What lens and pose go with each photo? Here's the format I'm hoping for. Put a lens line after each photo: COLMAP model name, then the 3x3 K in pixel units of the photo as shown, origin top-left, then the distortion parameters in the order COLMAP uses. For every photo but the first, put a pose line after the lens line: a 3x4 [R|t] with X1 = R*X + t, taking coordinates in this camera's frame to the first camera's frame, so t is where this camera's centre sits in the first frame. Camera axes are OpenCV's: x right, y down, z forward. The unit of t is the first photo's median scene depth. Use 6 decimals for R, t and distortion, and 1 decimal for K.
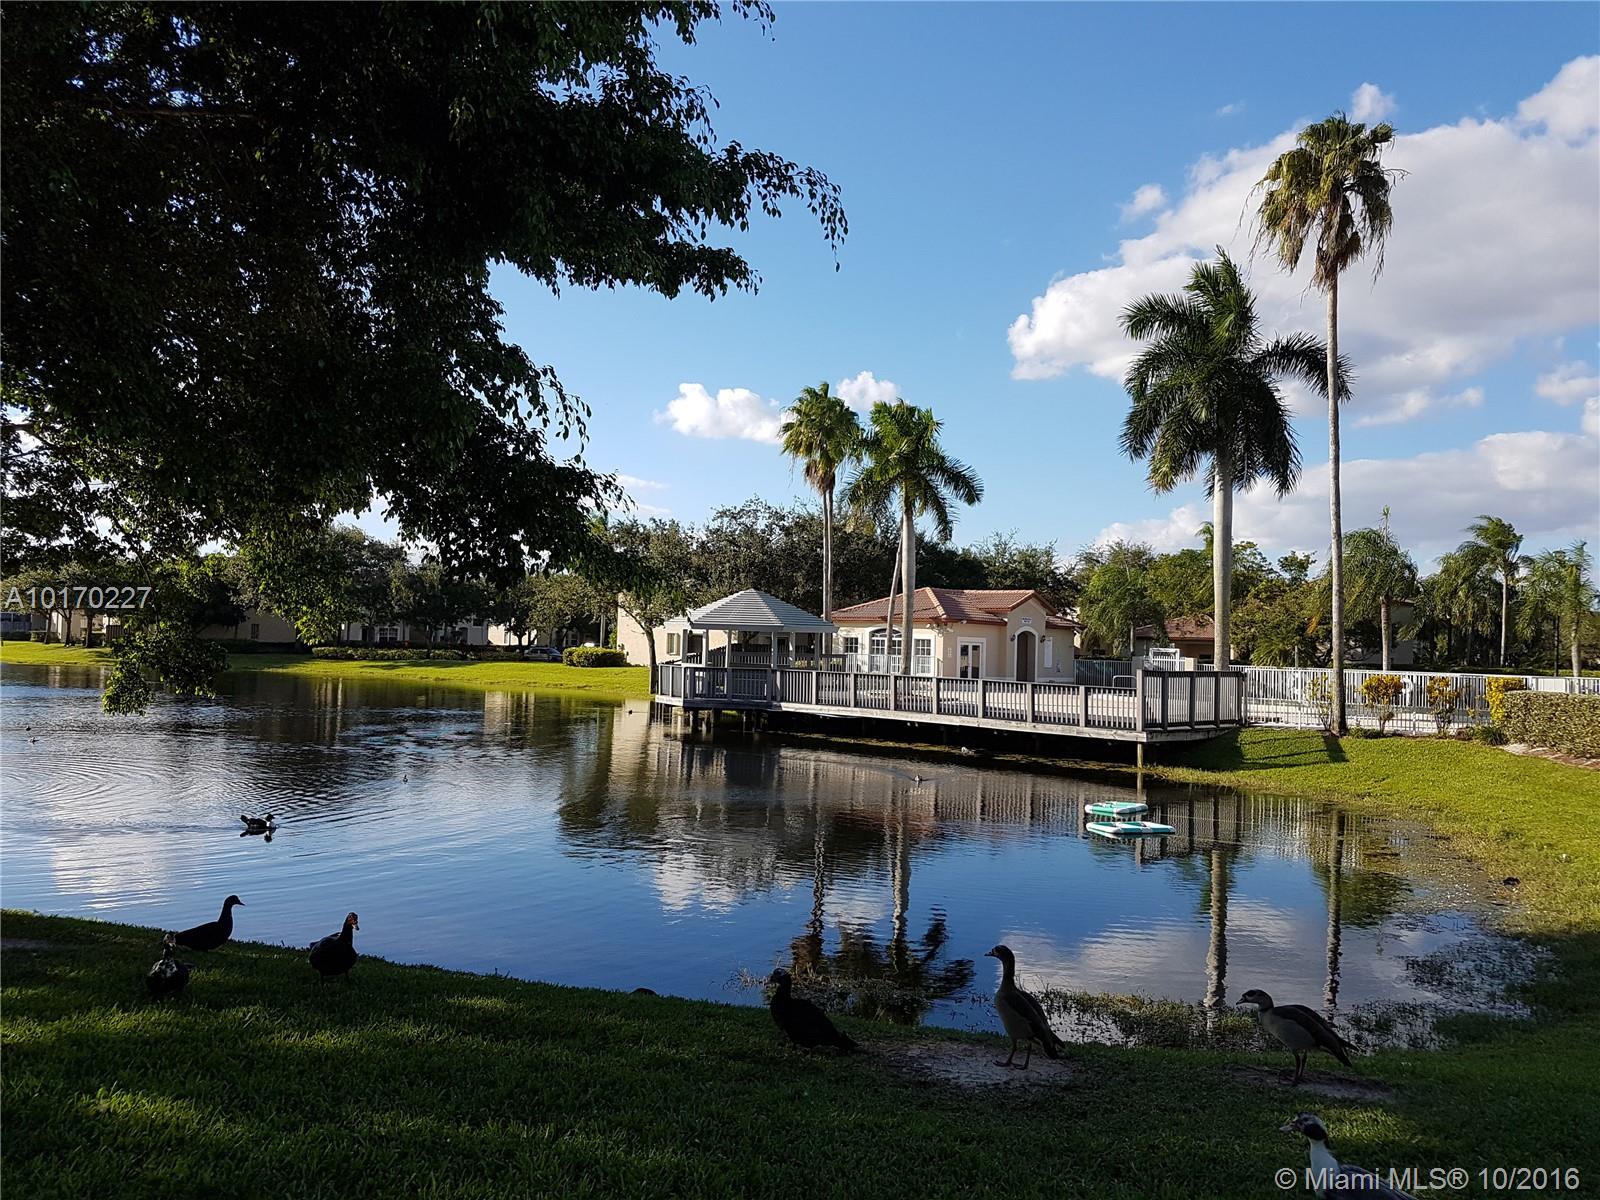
lens RADIAL K [[1211.3, 0, 787.9], [0, 1211.3, 610.1], [0, 0, 1]] dist [0.197441, -0.346270]
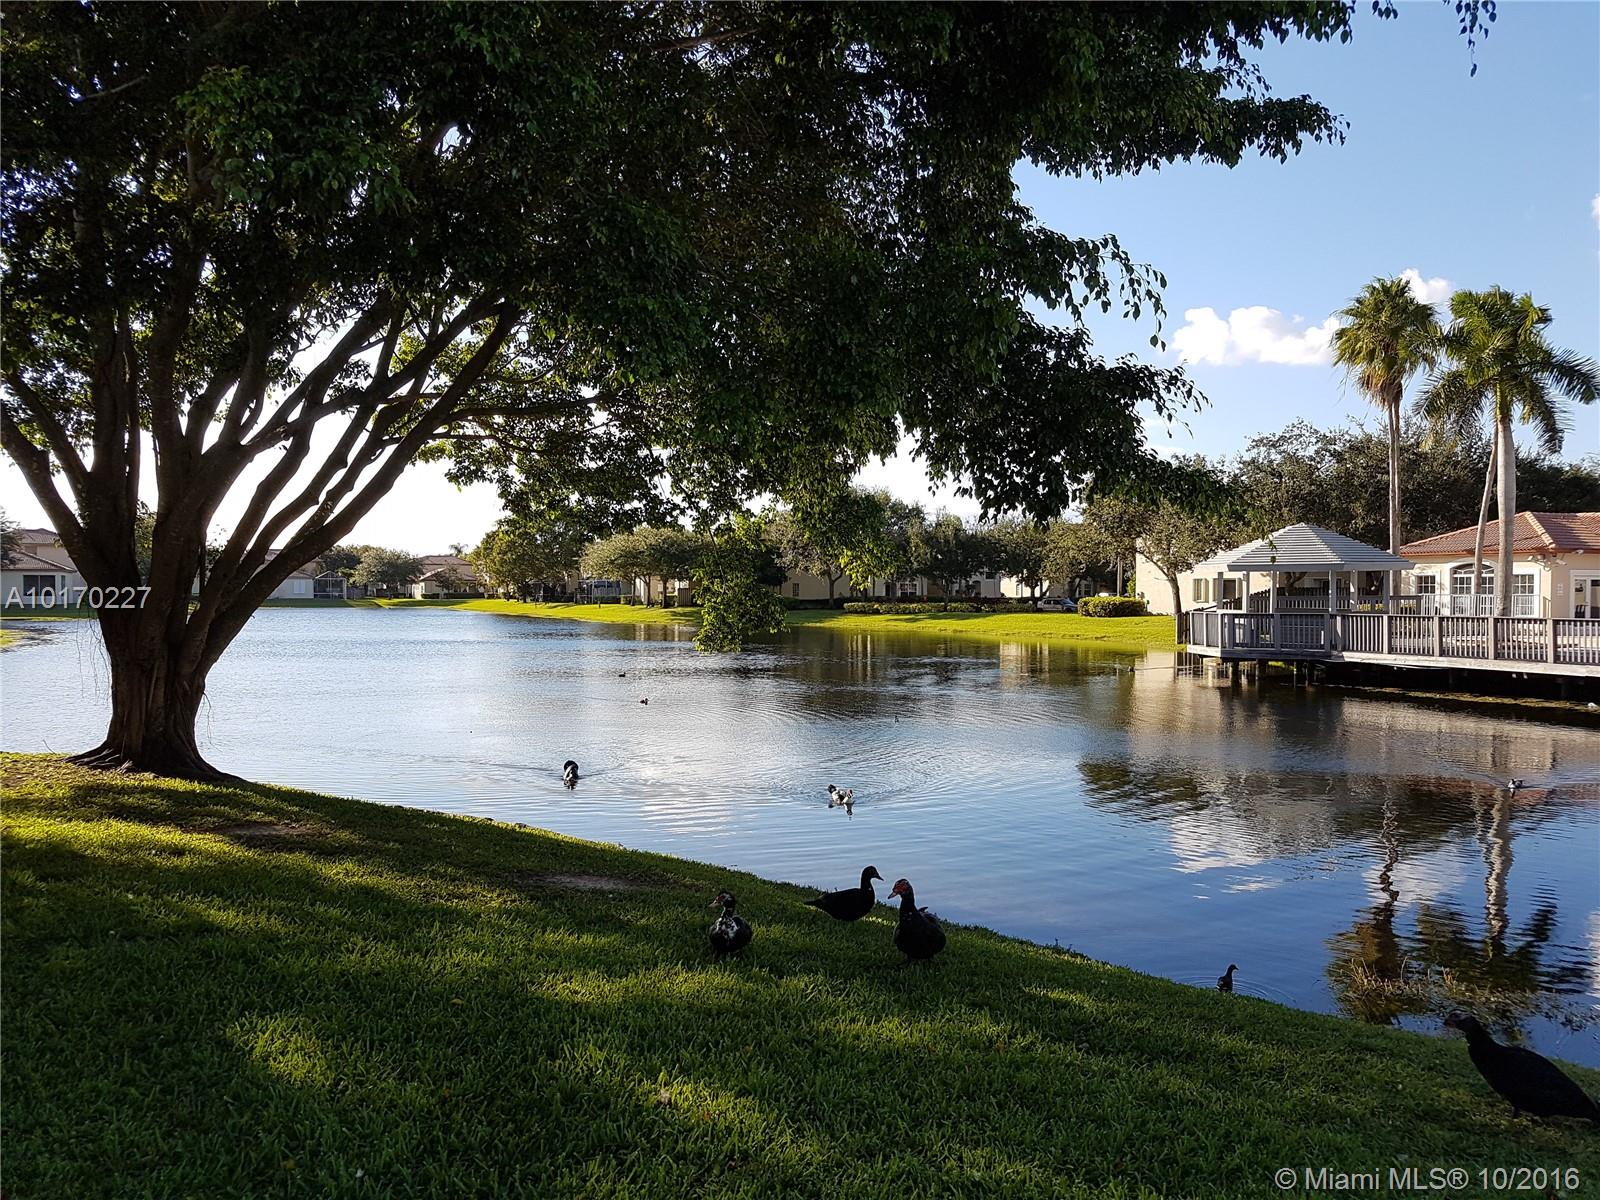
lens RADIAL K [[1211.3, 0, 787.9], [0, 1211.3, 610.1], [0, 0, 1]] dist [0.197441, -0.346270]
pose [[0.916173, -0.022861, -0.400130, -0.011736], [0.038412, 0.998784, 0.030888, 0.003245], [0.398938, -0.043669, 0.915938, 0.025369]]
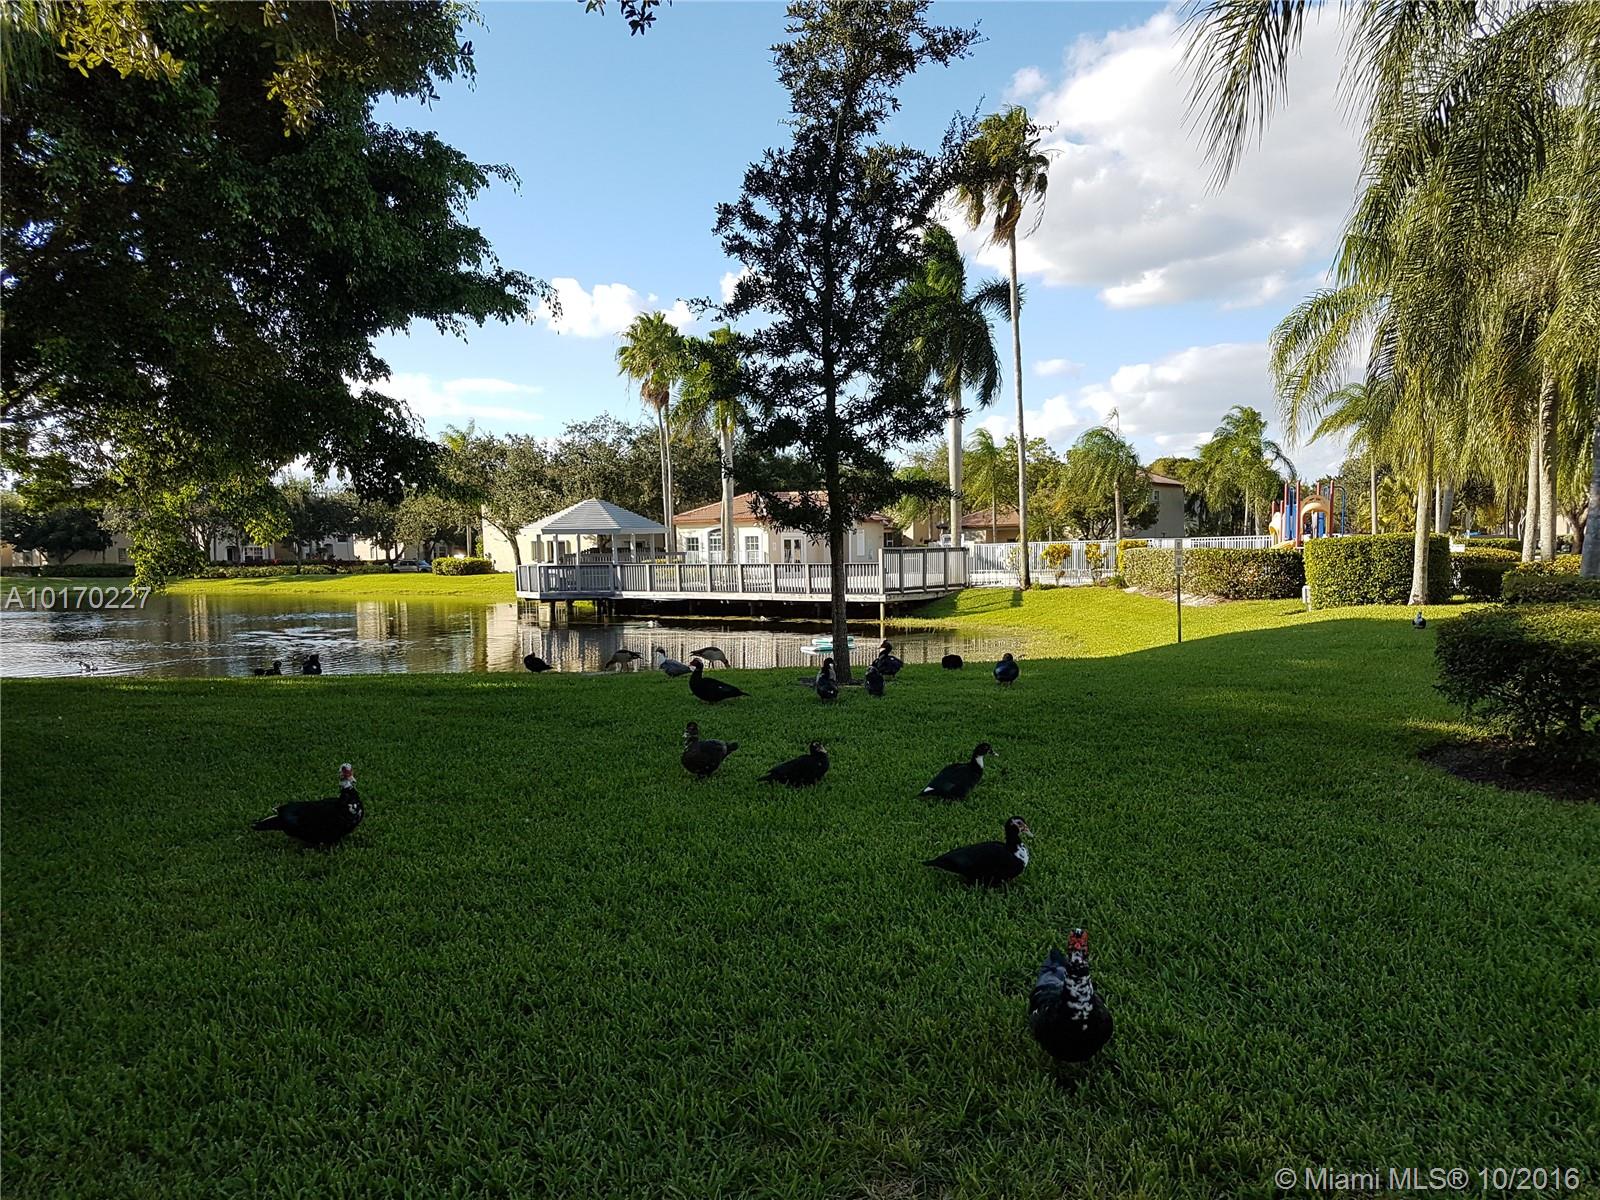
lens RADIAL K [[1199.7, 0, 821.7], [0, 1199.7, 651.4], [0, 0, 1]] dist [0.205314, -0.336665]
pose [[0.990969, -0.056495, 0.121606, 0.037452], [0.042259, 0.992278, 0.116614, 0.002346], [-0.127255, -0.110422, 0.985704, -0.206055]]
